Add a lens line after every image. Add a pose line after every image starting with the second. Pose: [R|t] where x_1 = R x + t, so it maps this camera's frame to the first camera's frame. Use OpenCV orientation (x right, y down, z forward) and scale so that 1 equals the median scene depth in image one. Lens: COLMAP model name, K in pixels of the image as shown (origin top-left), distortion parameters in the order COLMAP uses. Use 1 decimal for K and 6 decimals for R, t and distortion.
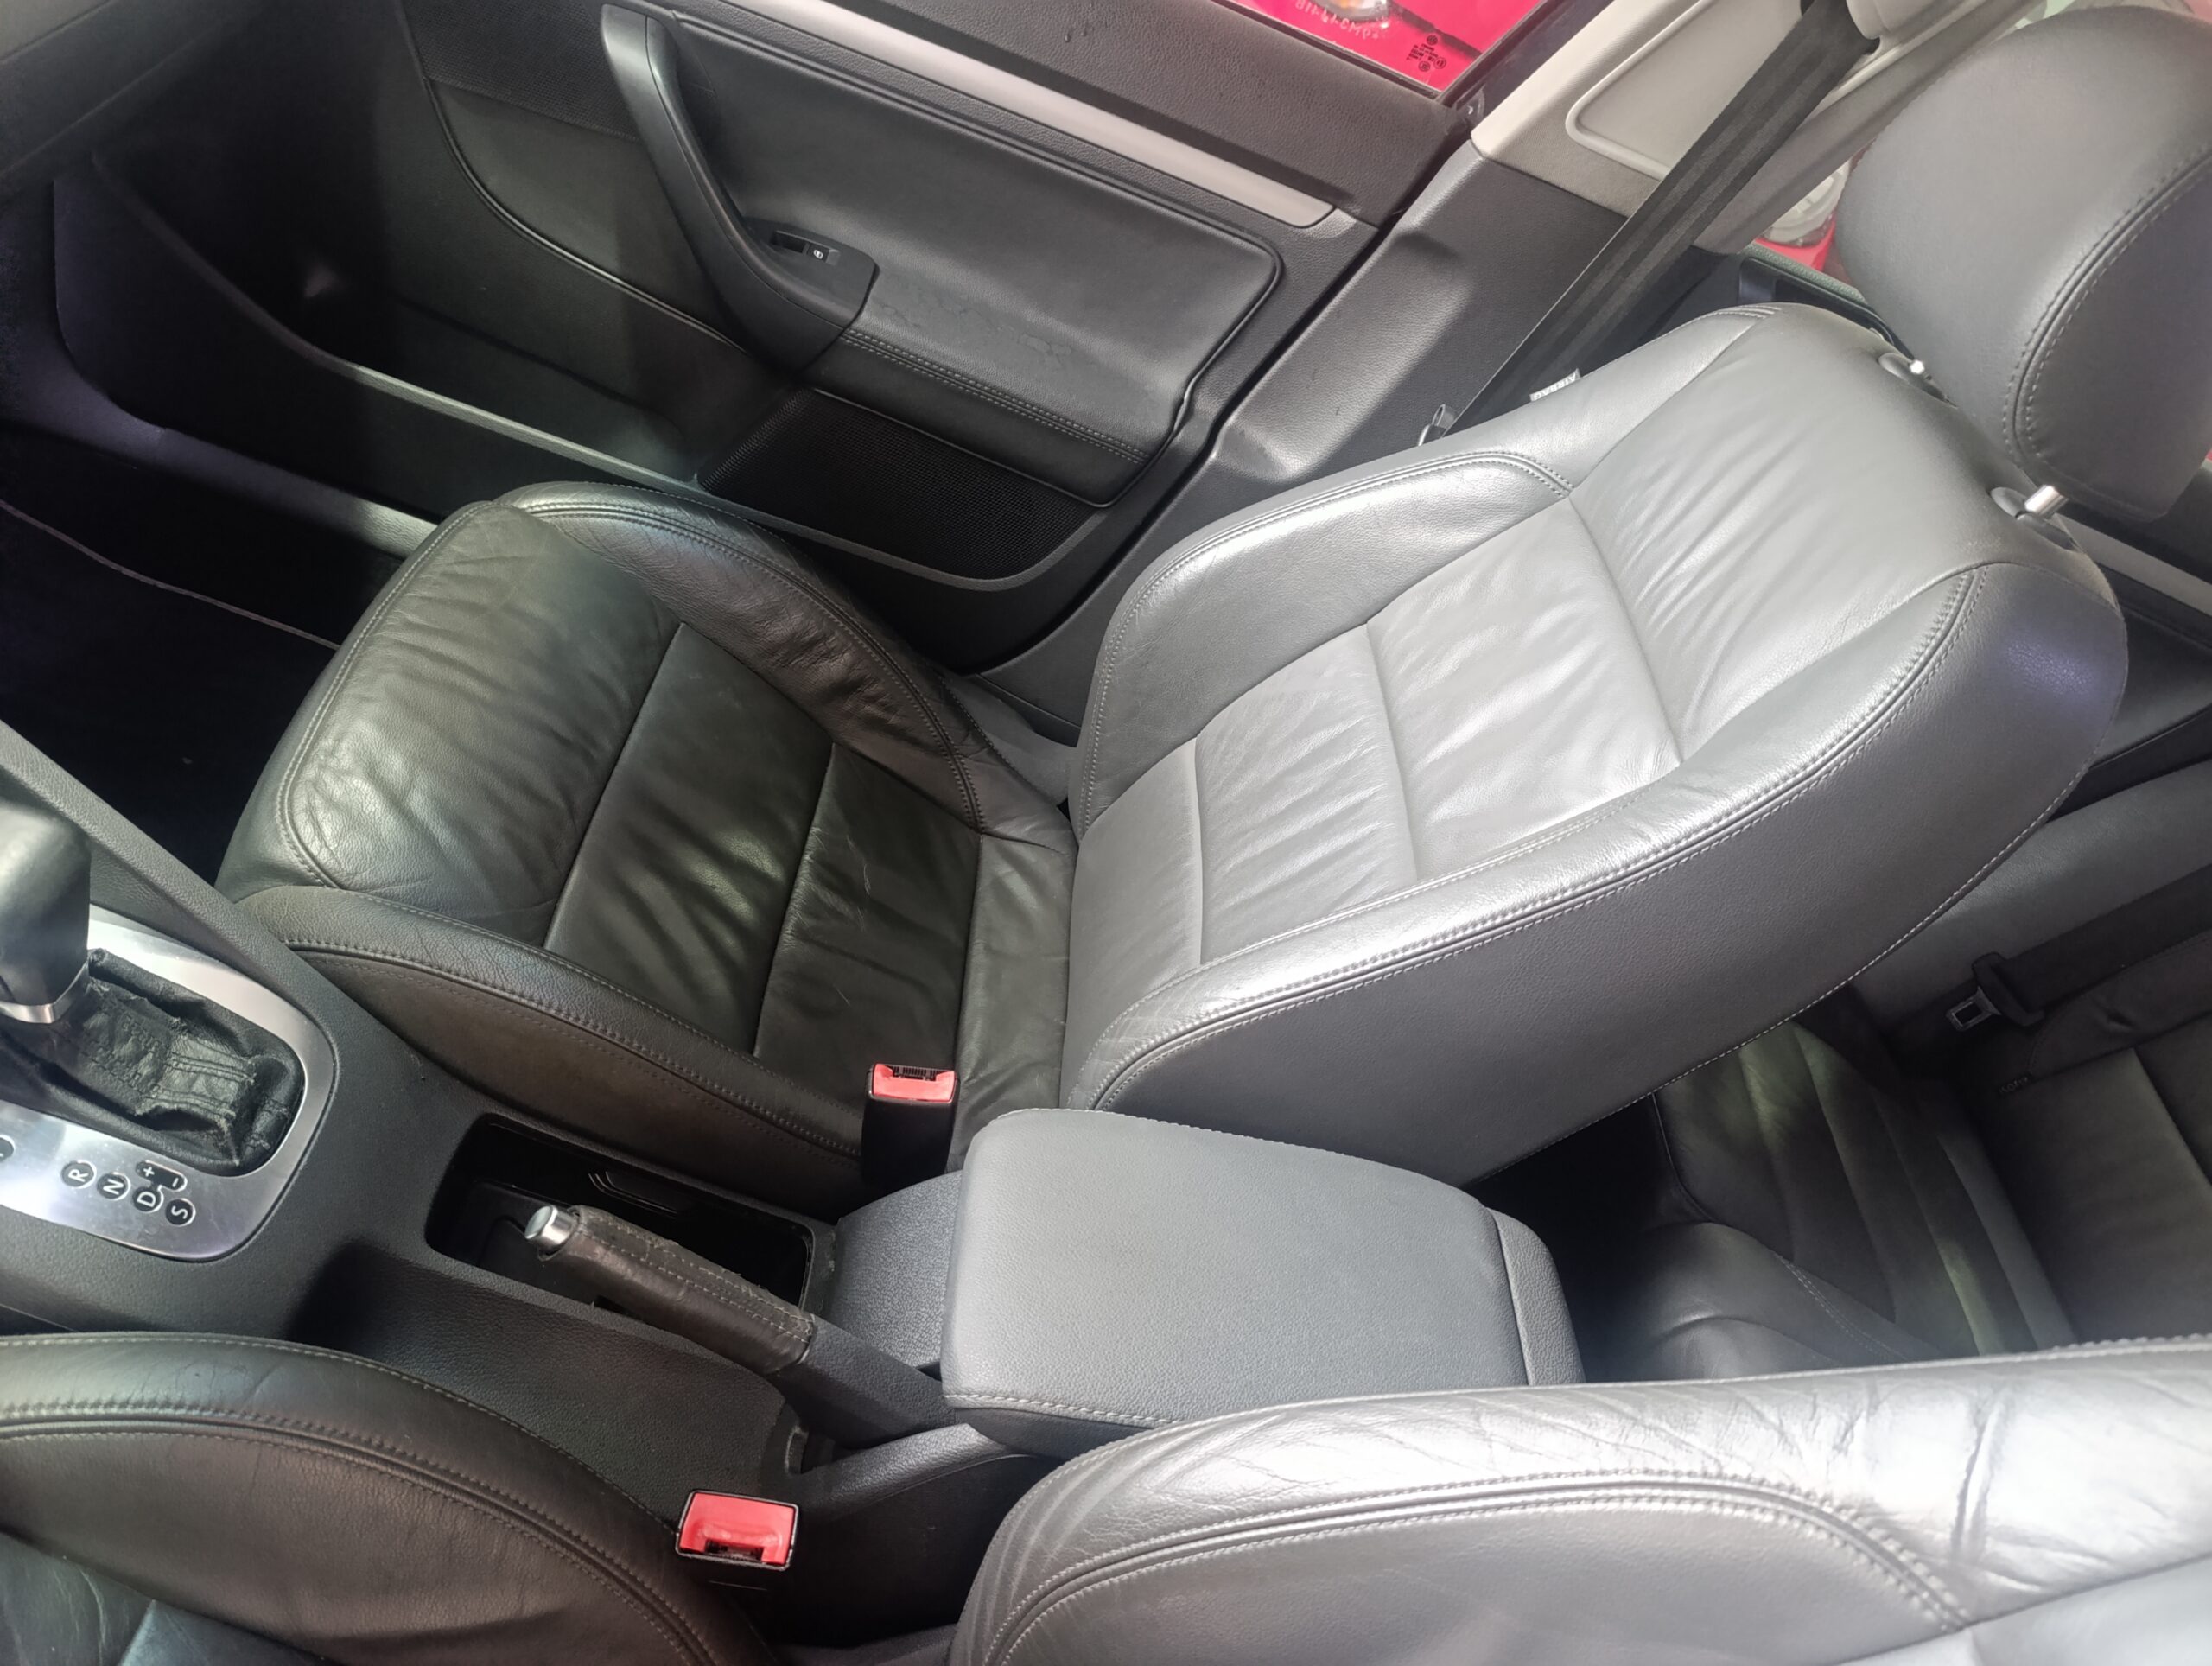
lens RADIAL K [[1484.2, 0, 1098.9], [0, 1484.2, 826.4], [0, 0, 1]] dist [0.067510, -0.085947]
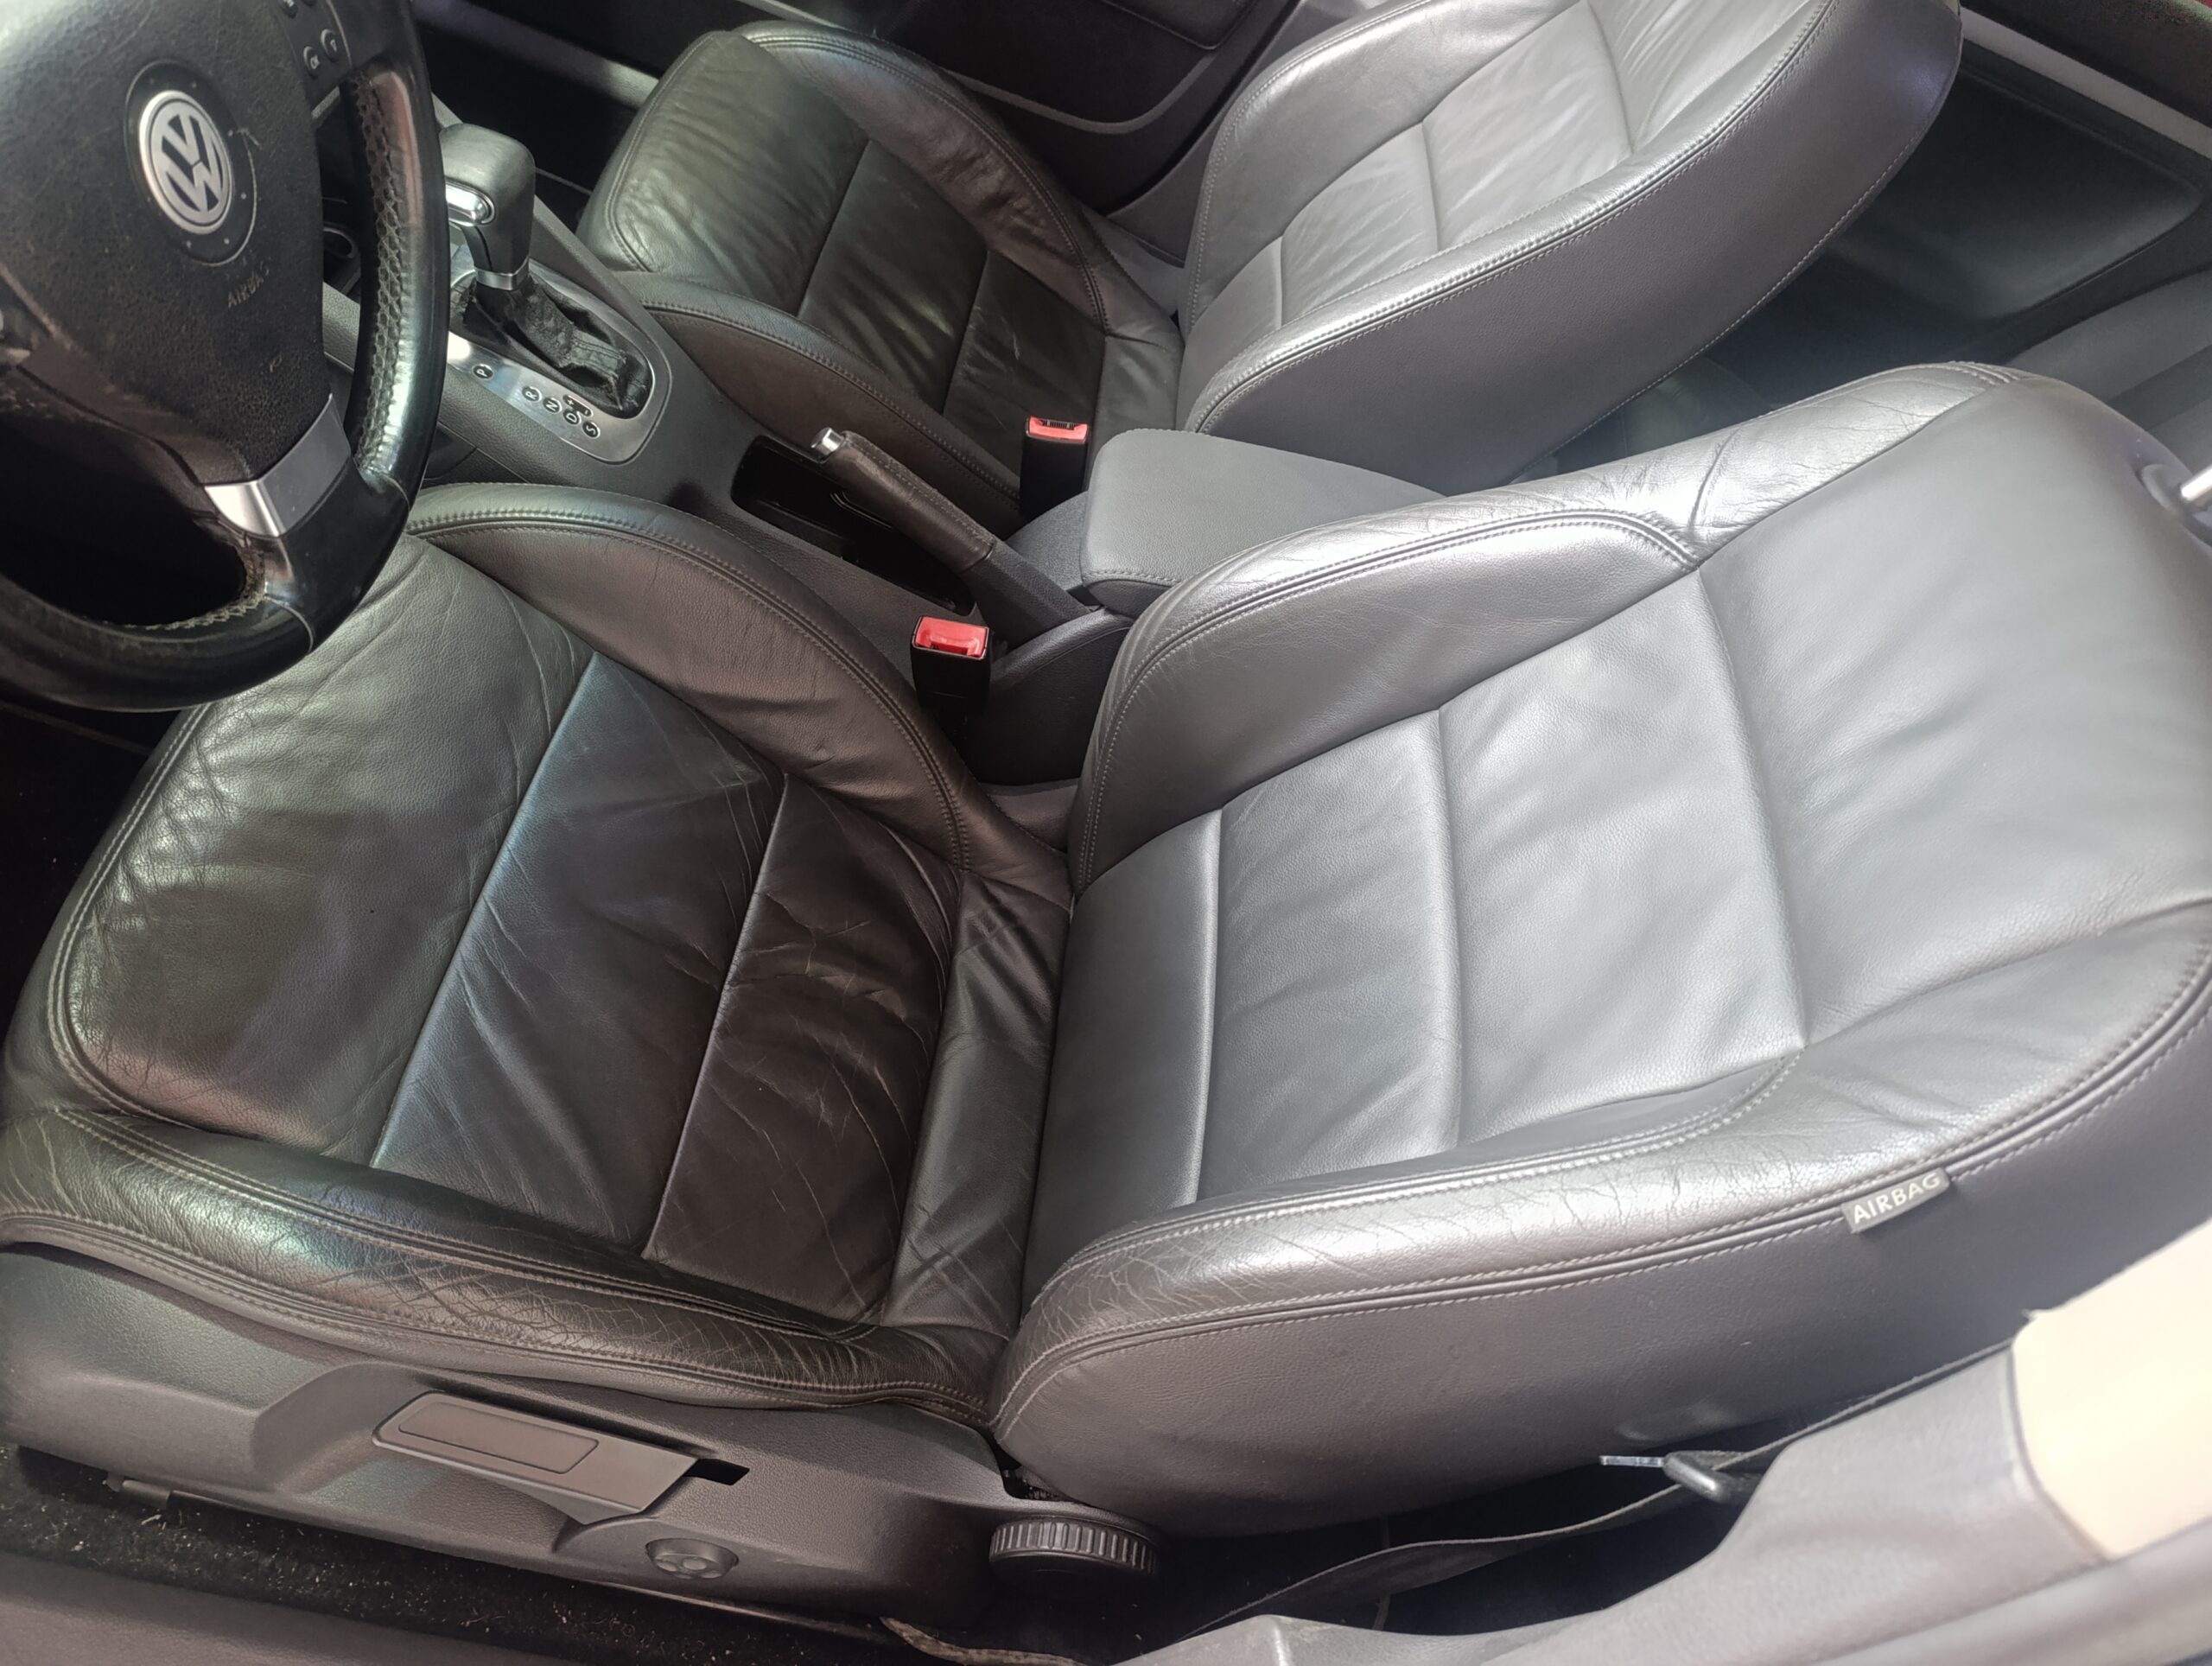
lens RADIAL K [[1476.3, 0, 1106.0], [0, 1476.3, 833.0], [0, 0, 1]] dist [0.006690, -0.026794]
pose [[0.997237, 0.024137, -0.070252, 0.020542], [-0.012401, 0.986561, 0.162925, 0.264525], [0.073240, -0.161604, 0.984134, -0.334609]]
